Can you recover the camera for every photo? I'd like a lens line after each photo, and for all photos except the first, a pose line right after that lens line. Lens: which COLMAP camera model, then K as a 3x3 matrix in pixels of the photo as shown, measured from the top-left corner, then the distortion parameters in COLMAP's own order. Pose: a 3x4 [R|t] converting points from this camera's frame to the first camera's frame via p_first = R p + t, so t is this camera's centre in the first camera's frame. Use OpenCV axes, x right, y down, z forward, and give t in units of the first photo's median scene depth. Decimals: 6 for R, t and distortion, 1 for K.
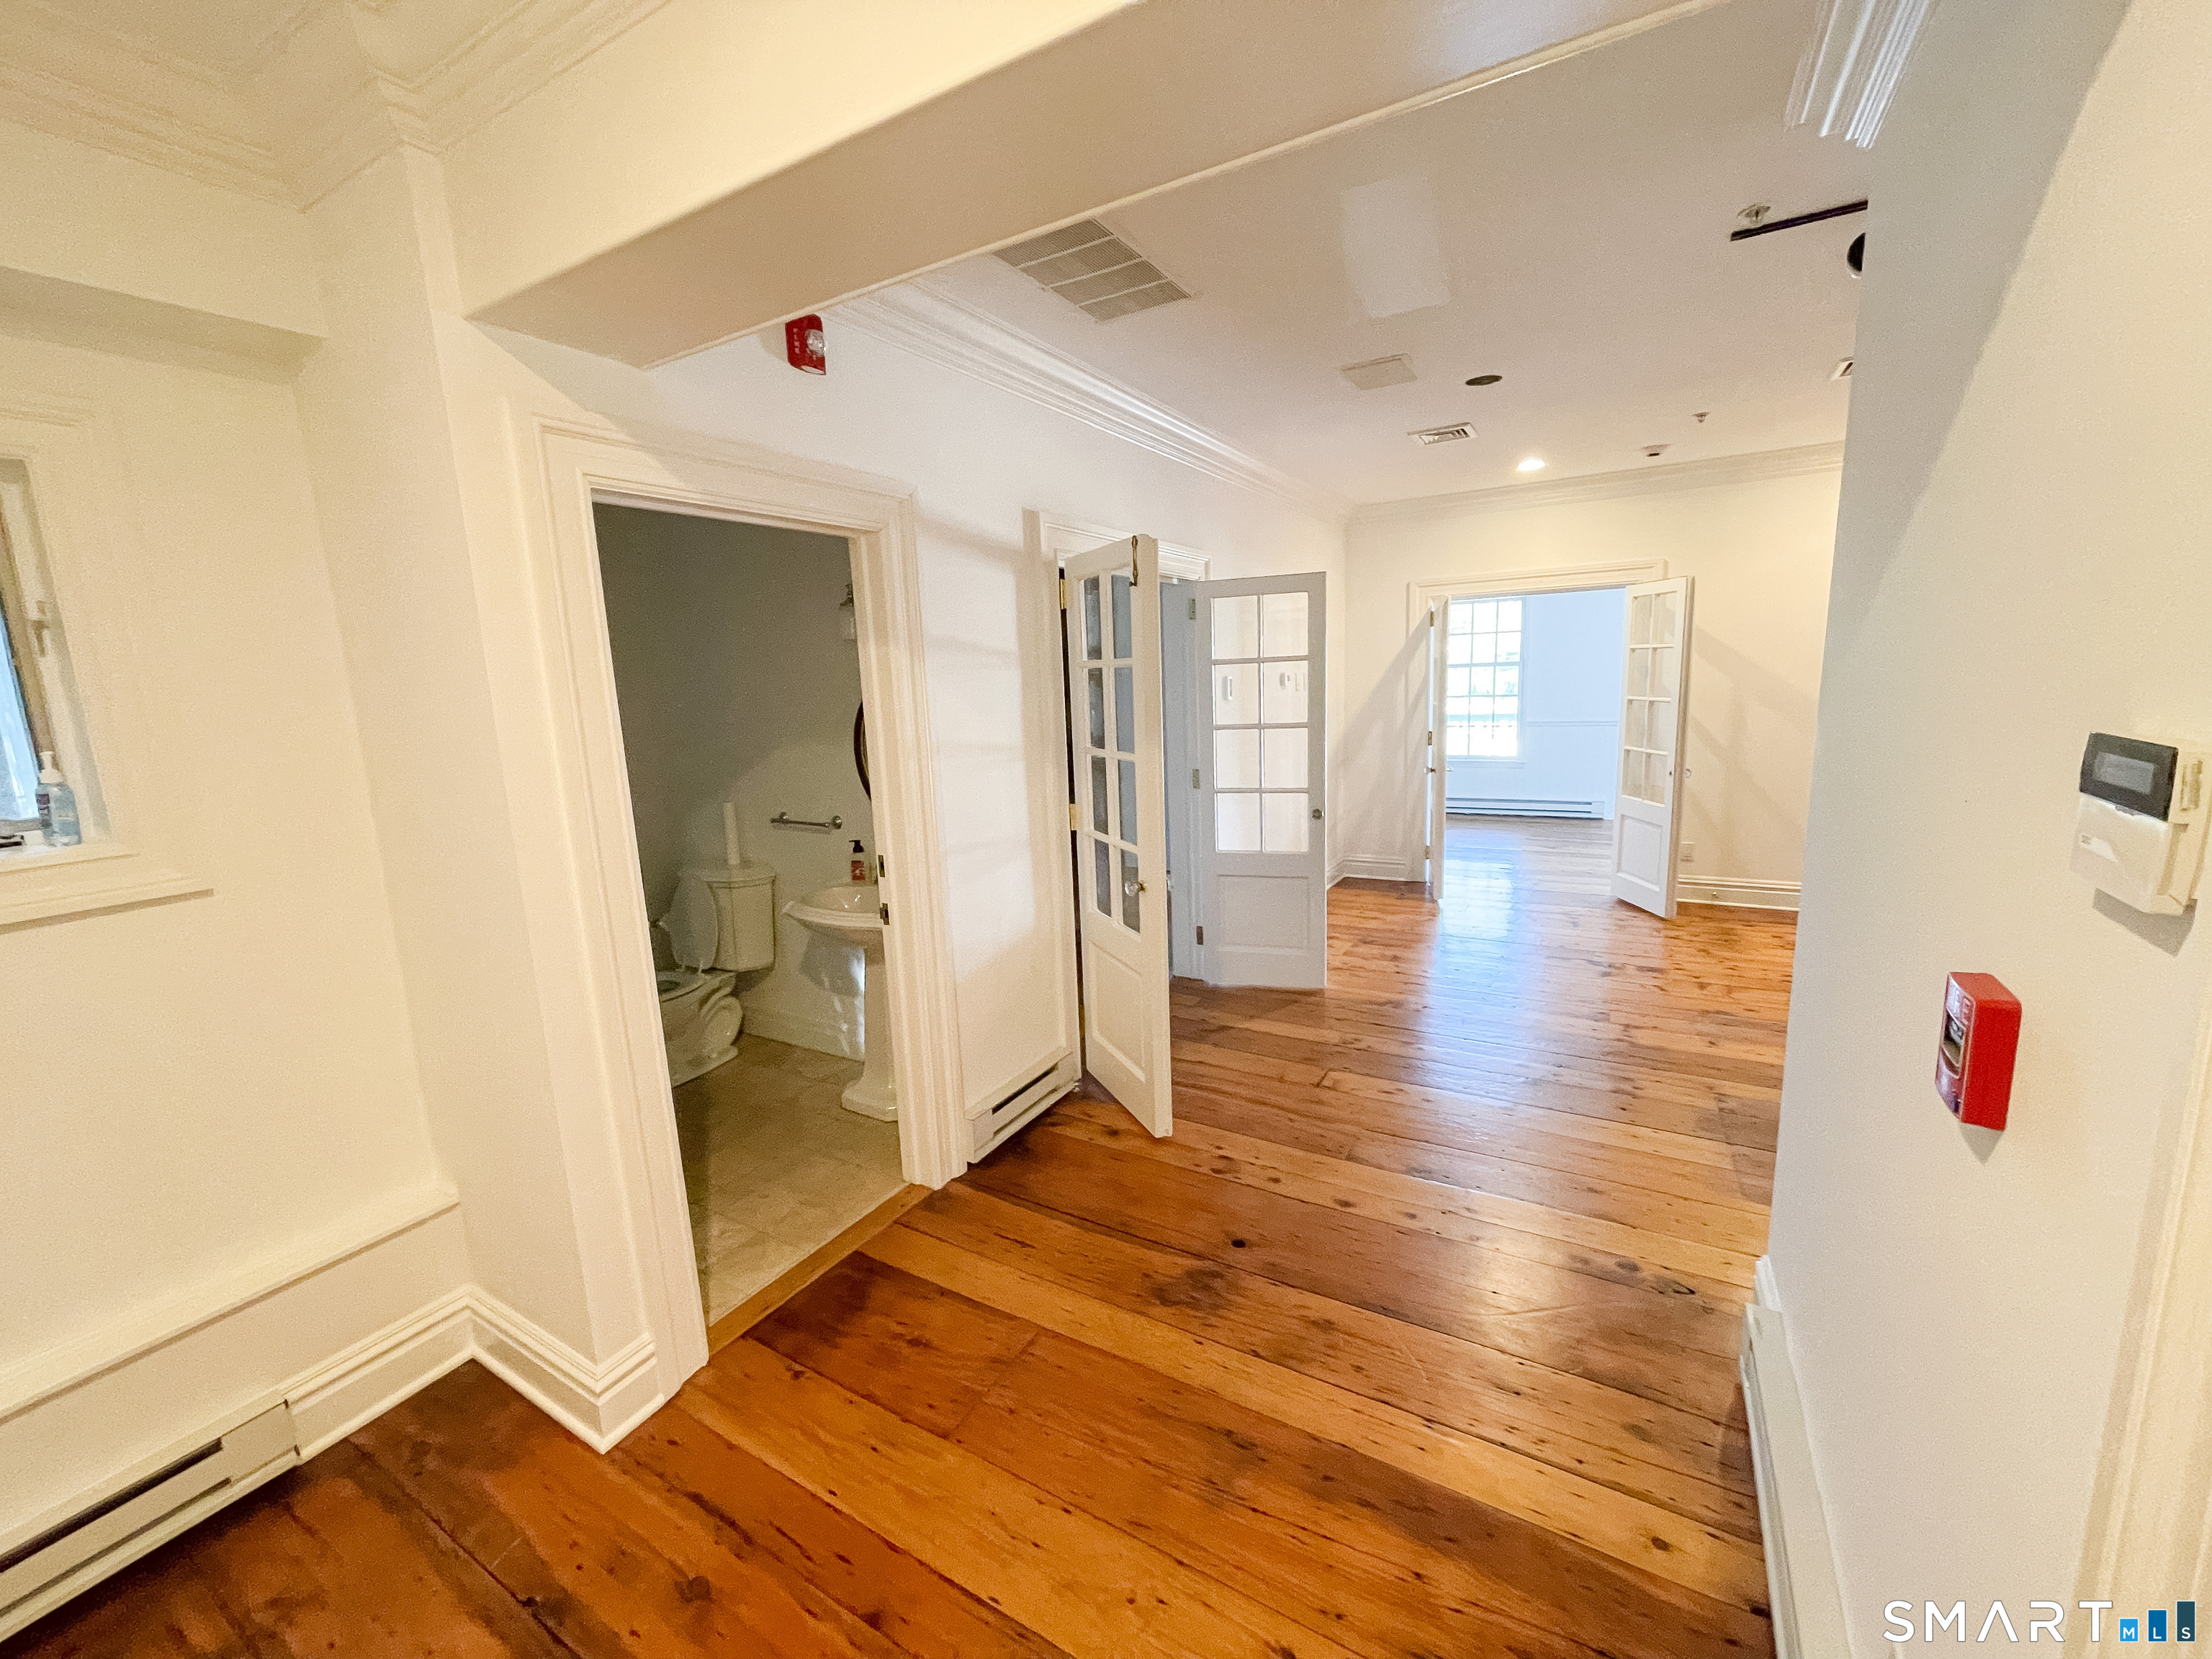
lens RADIAL K [[888.8, 0, 1095.4], [0, 888.8, 828.5], [0, 0, 1]] dist [-0.002646, -0.000081]
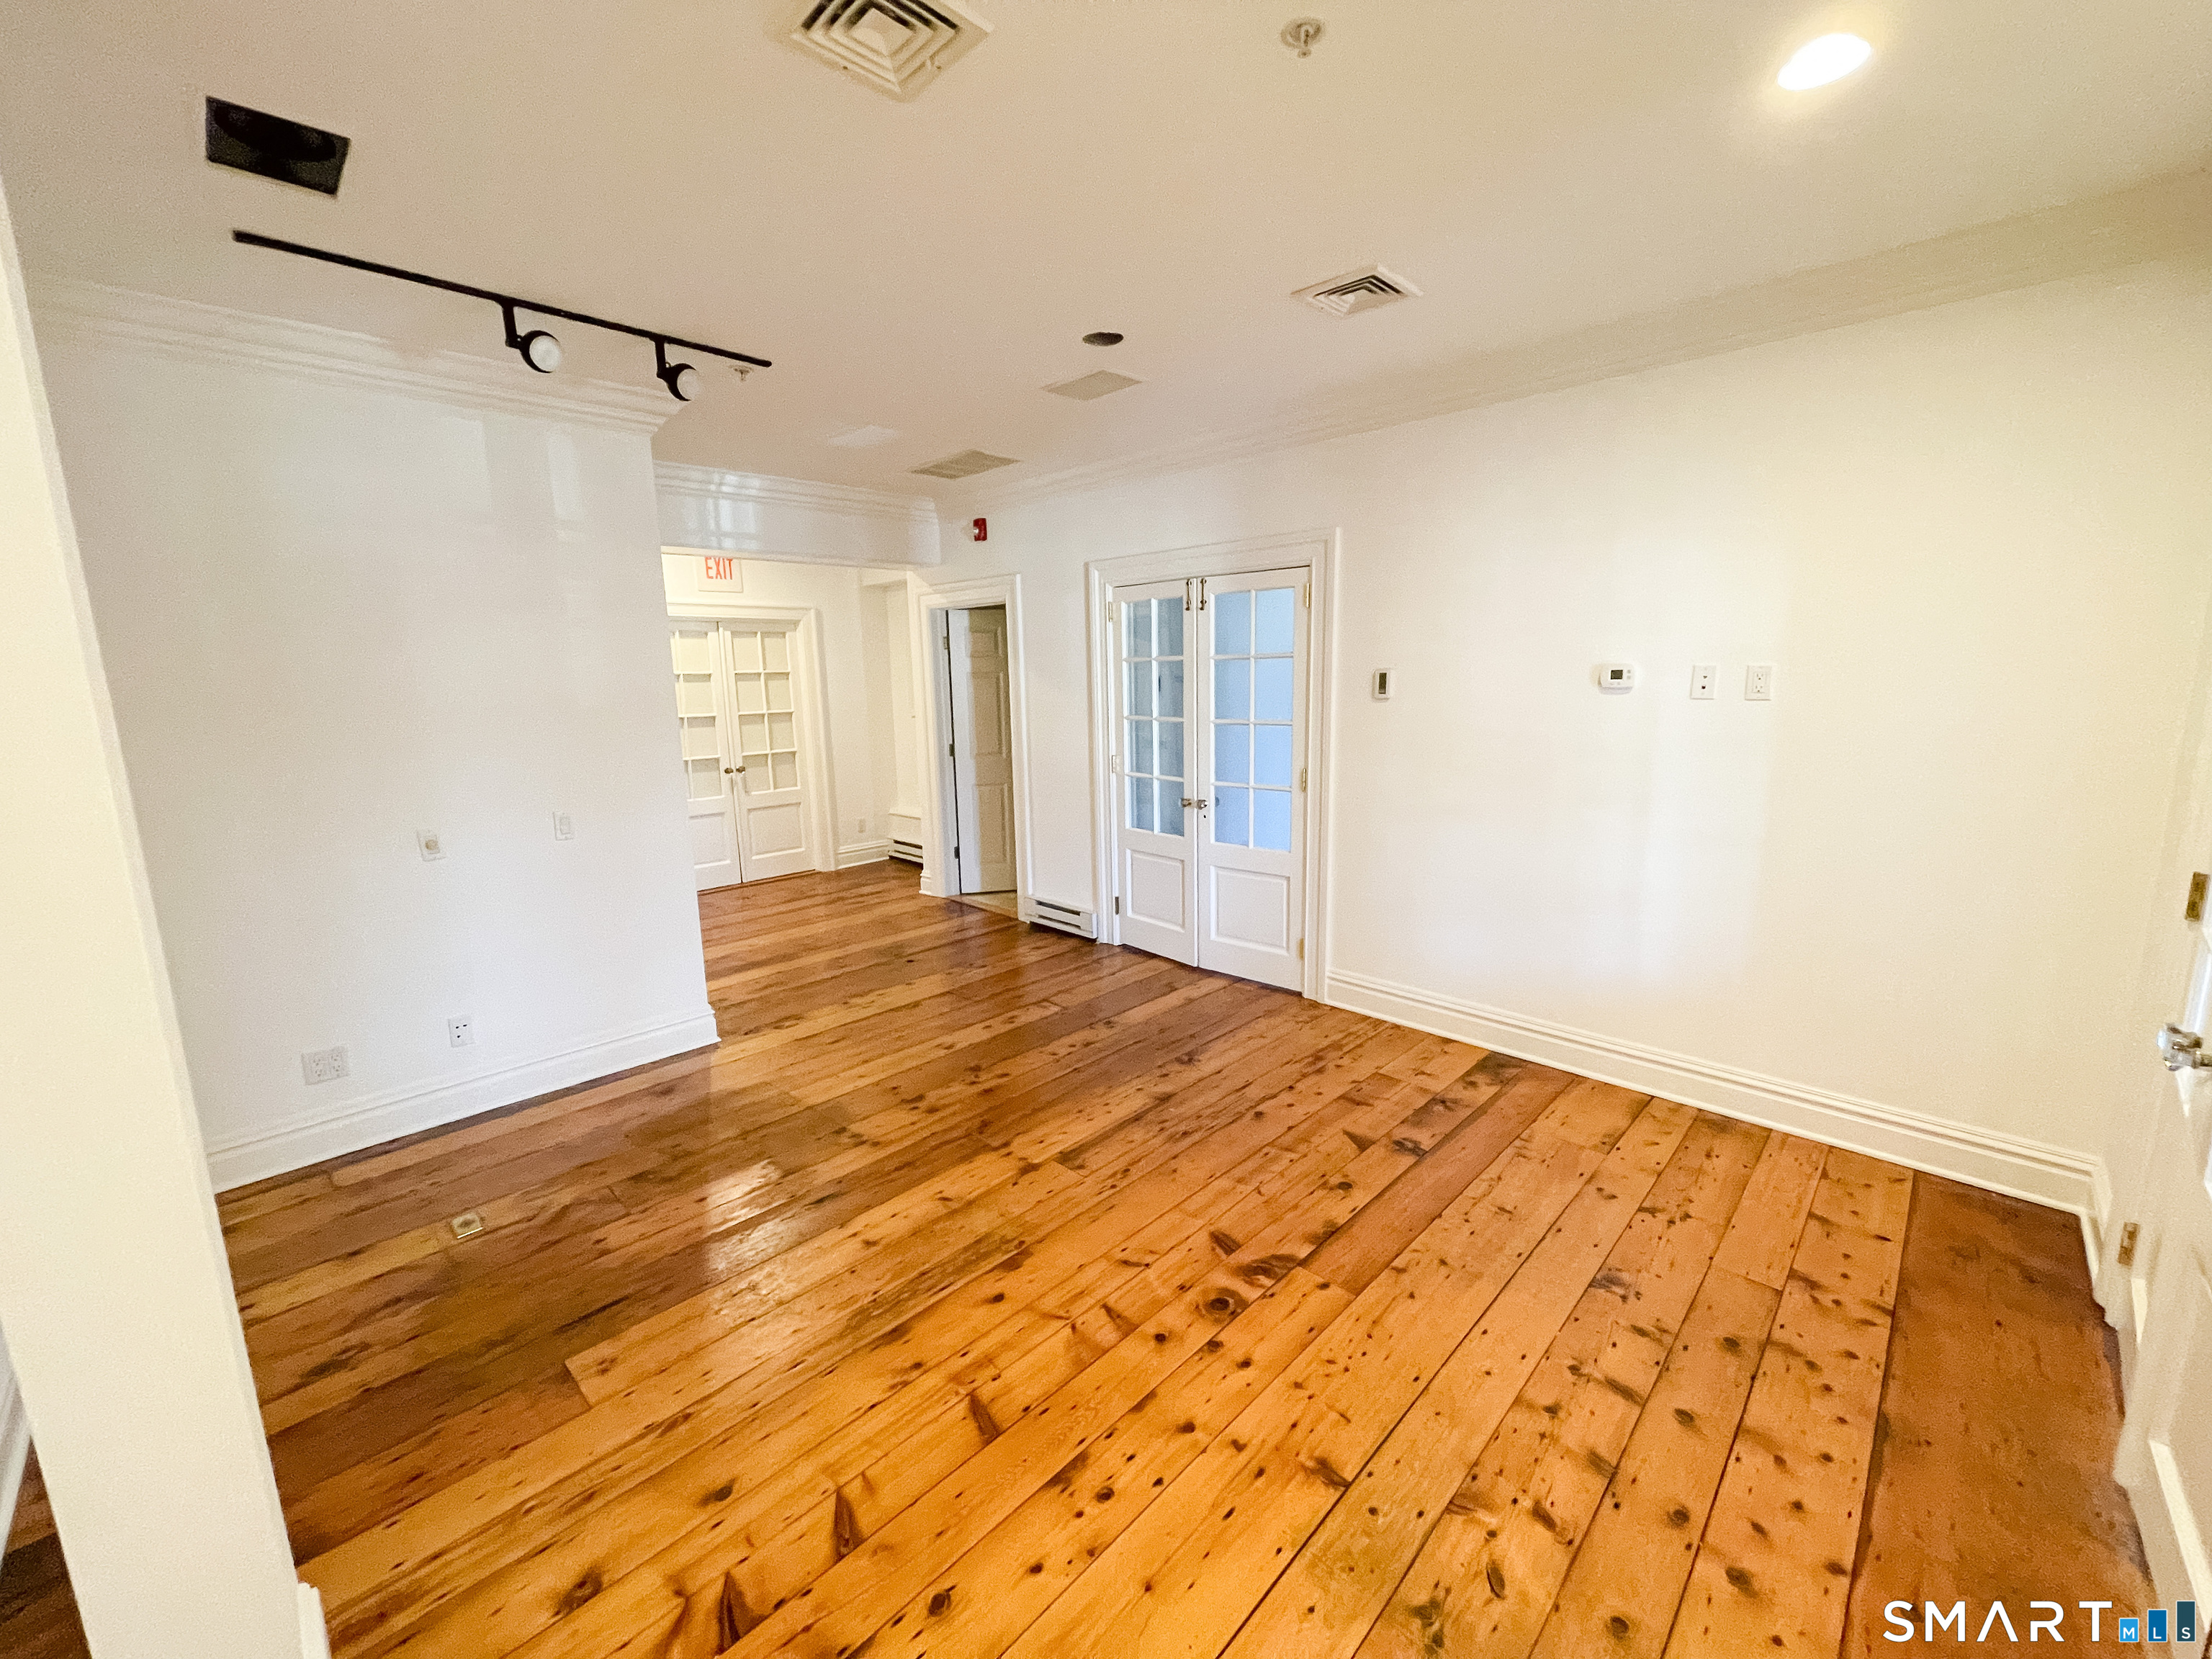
lens RADIAL K [[888.8, 0, 1095.4], [0, 888.8, 828.5], [0, 0, 1]] dist [-0.002646, -0.000081]
pose [[-0.246275, 0.214931, -0.945068, 1.169571], [-0.131596, 0.958655, 0.252314, -0.234519], [0.960224, 0.186506, -0.207809, 1.094628]]
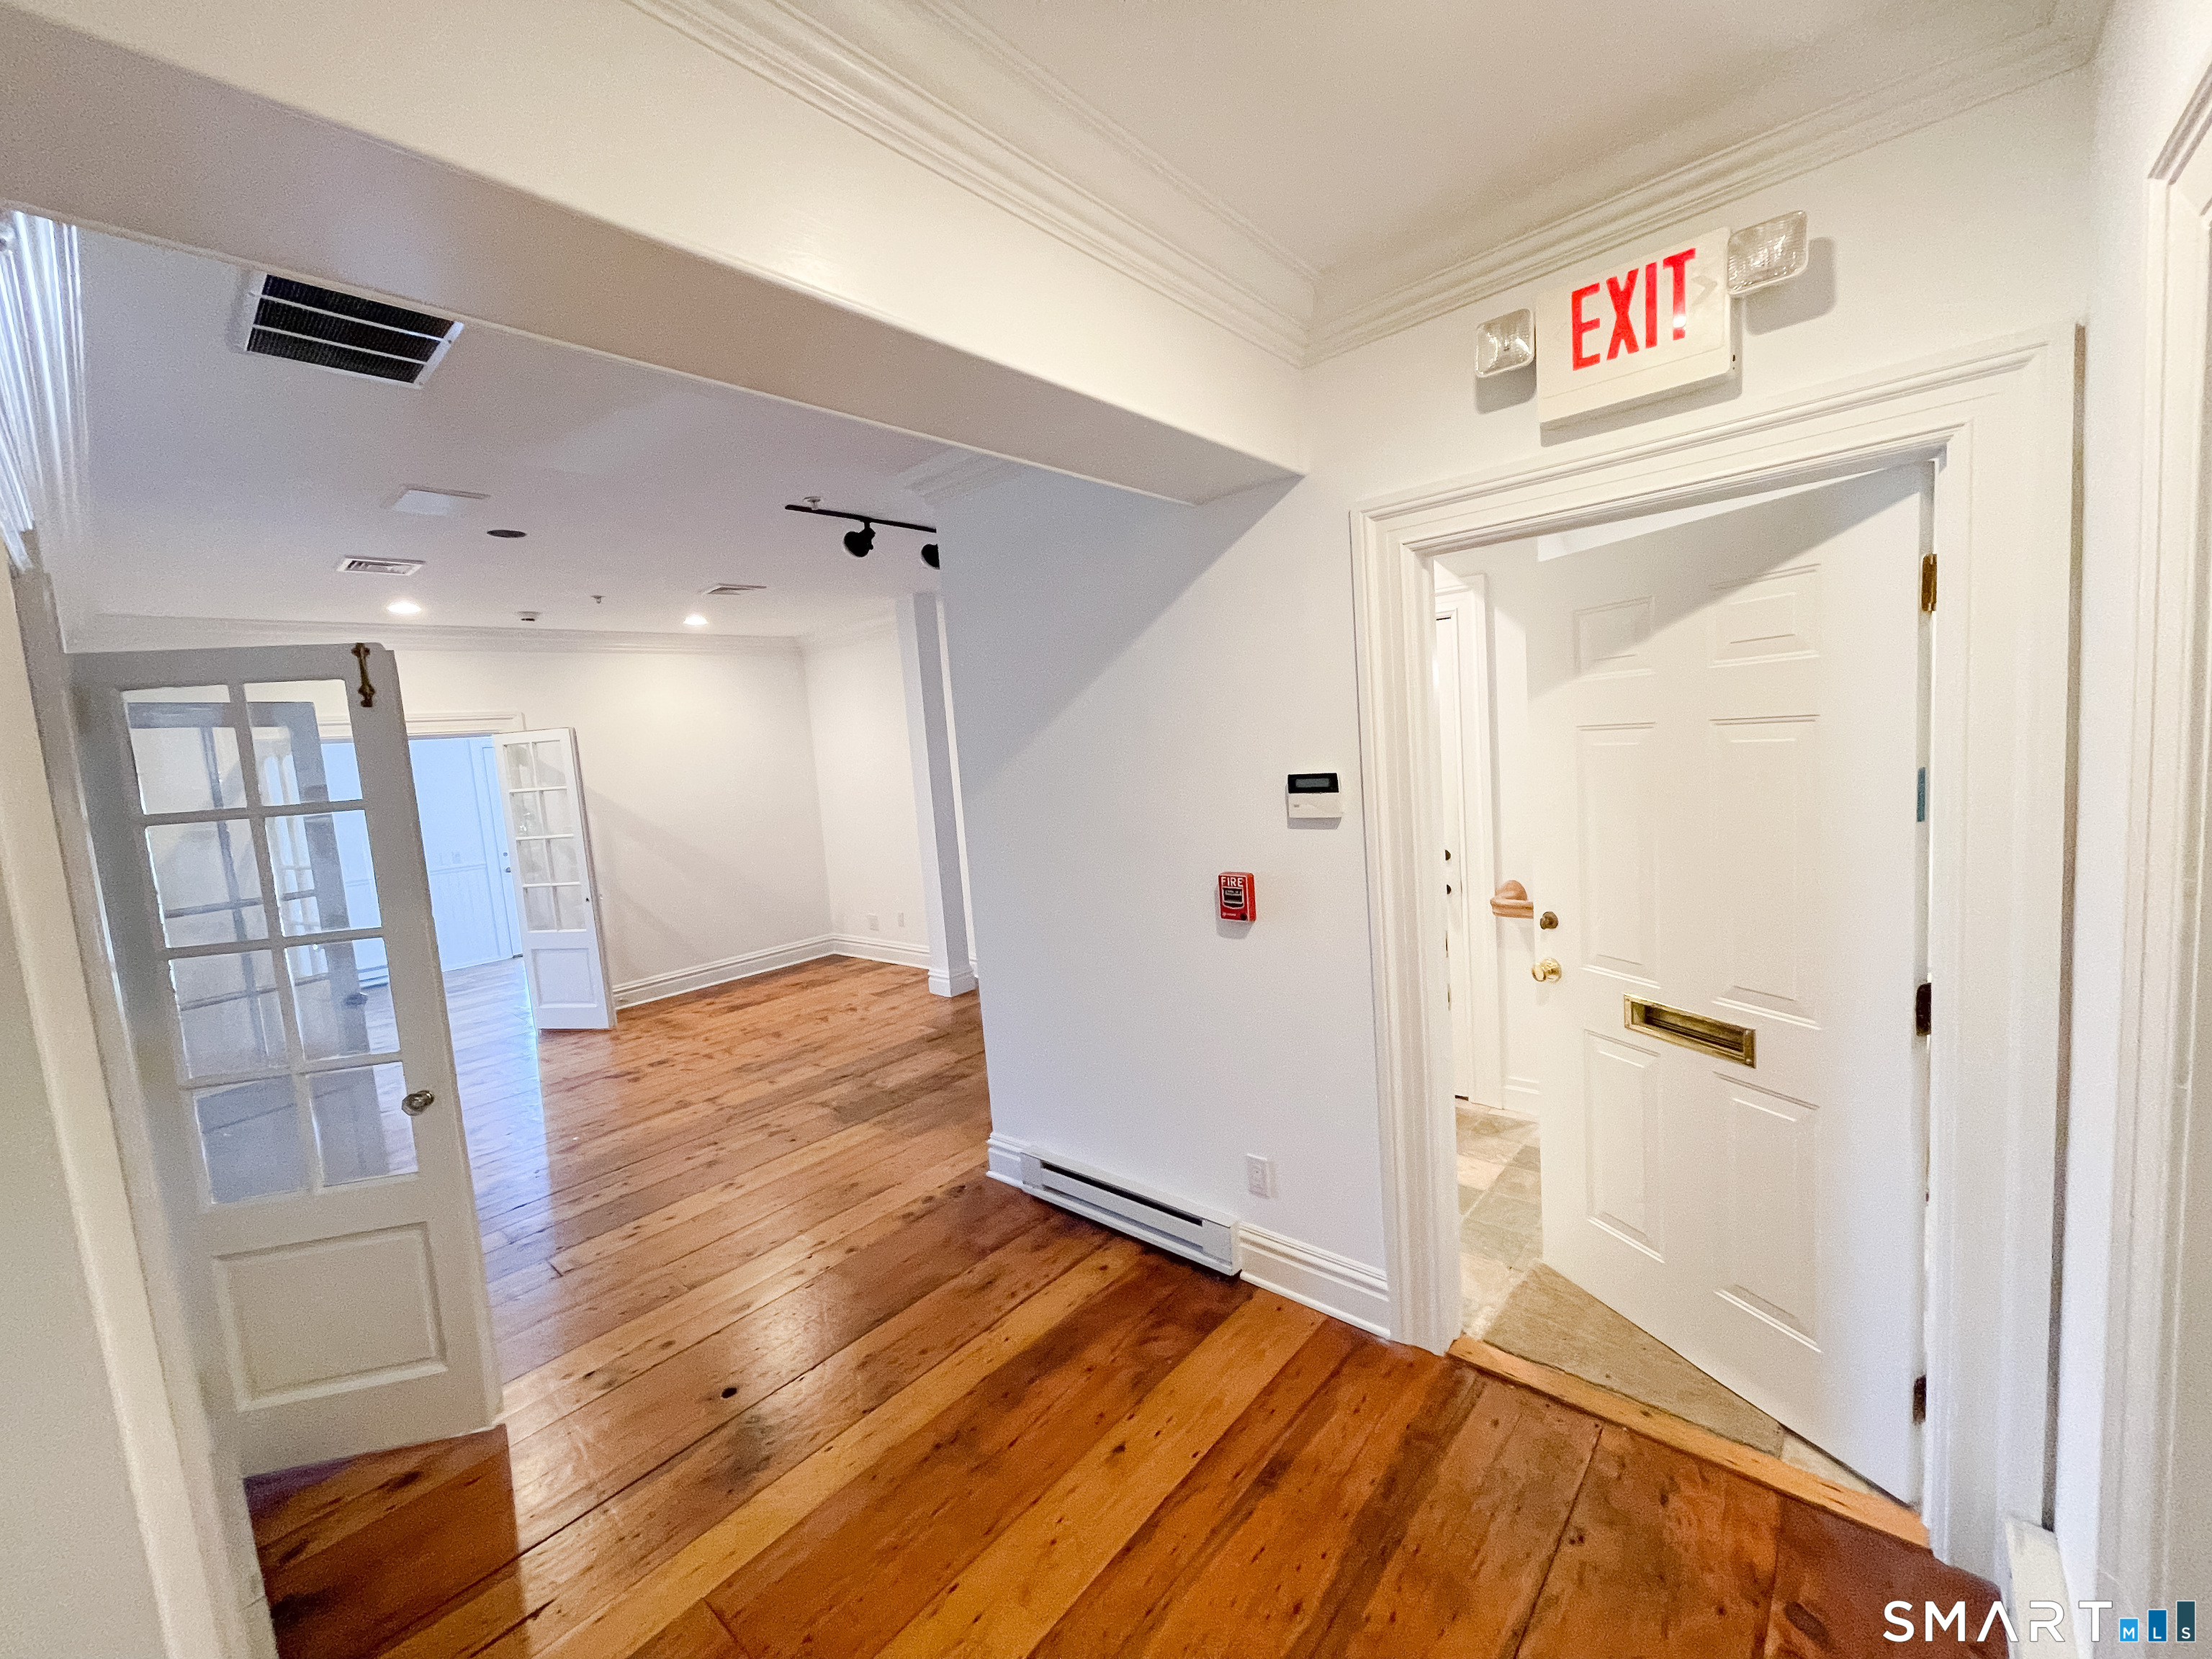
lens RADIAL K [[888.8, 0, 1106.0], [0, 888.8, 829.5], [0, 0, 1]] dist [-0.025220, 0.013379]
pose [[0.182162, -0.067788, 0.980929, -0.400063], [0.234729, 0.971775, 0.023565, -0.026613], [-0.954840, 0.225960, 0.192932, 0.188019]]
